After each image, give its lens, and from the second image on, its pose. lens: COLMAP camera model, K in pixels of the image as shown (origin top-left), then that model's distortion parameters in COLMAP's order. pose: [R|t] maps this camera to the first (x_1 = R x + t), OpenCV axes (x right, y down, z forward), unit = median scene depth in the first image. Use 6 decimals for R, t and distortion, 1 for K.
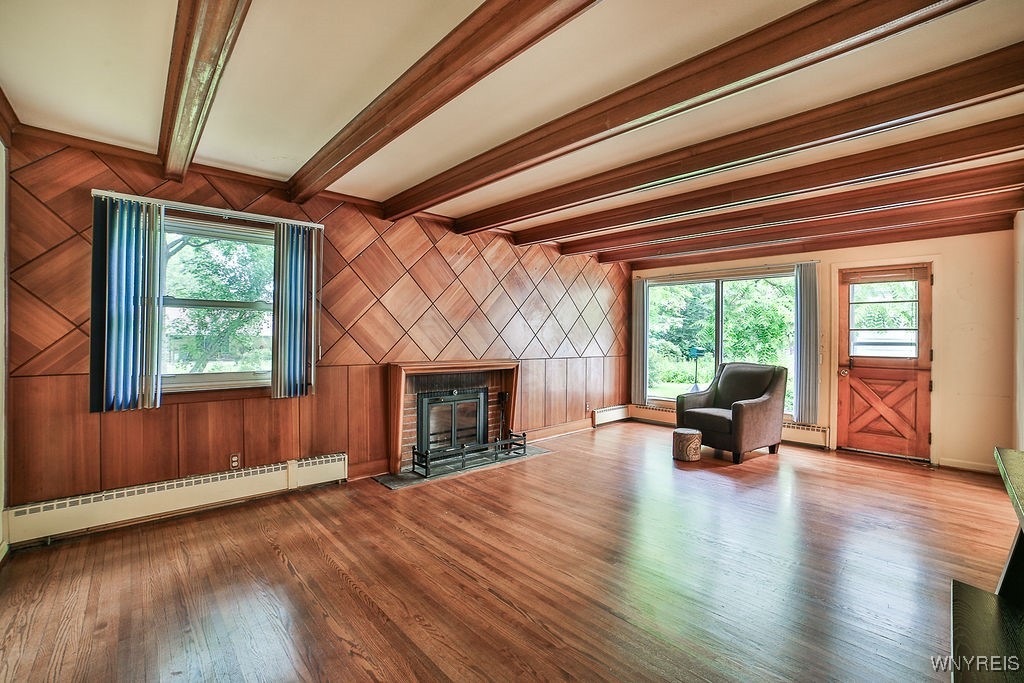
lens RADIAL K [[434.0, 0, 516.3], [0, 434.0, 341.3], [0, 0, 1]] dist [-0.098648, 0.032007]
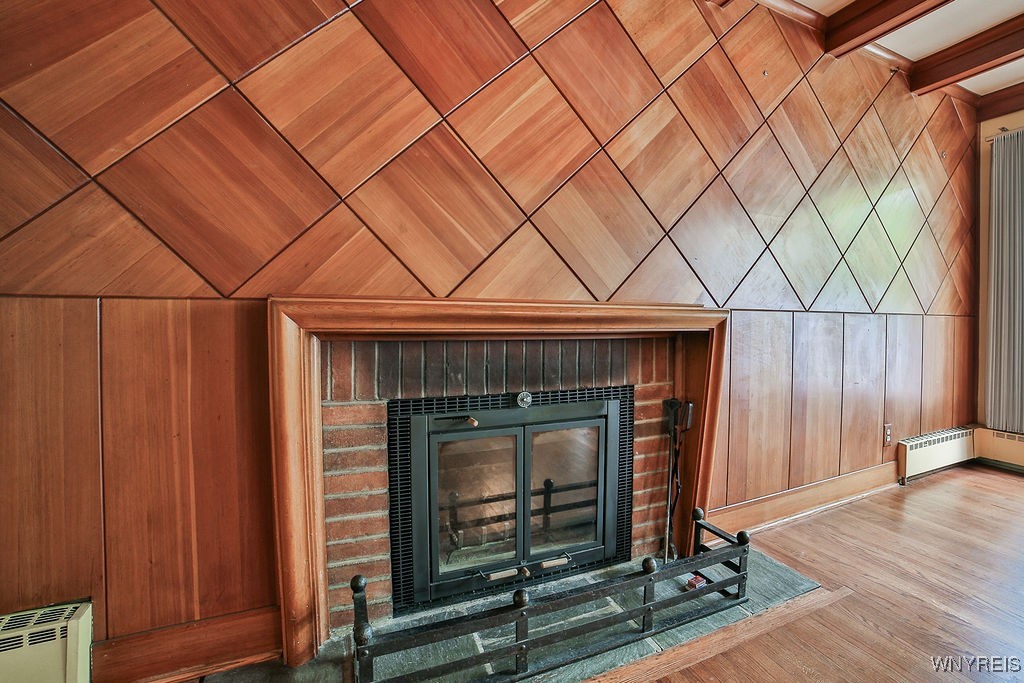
lens RADIAL K [[434.0, 0, 516.3], [0, 434.0, 341.3], [0, 0, 1]] dist [-0.098648, 0.032007]
pose [[0.925892, -0.002810, -0.377778, -0.020000], [0.012327, 0.999665, 0.022777, 0.057316], [0.377588, -0.025746, 0.925616, 0.591706]]
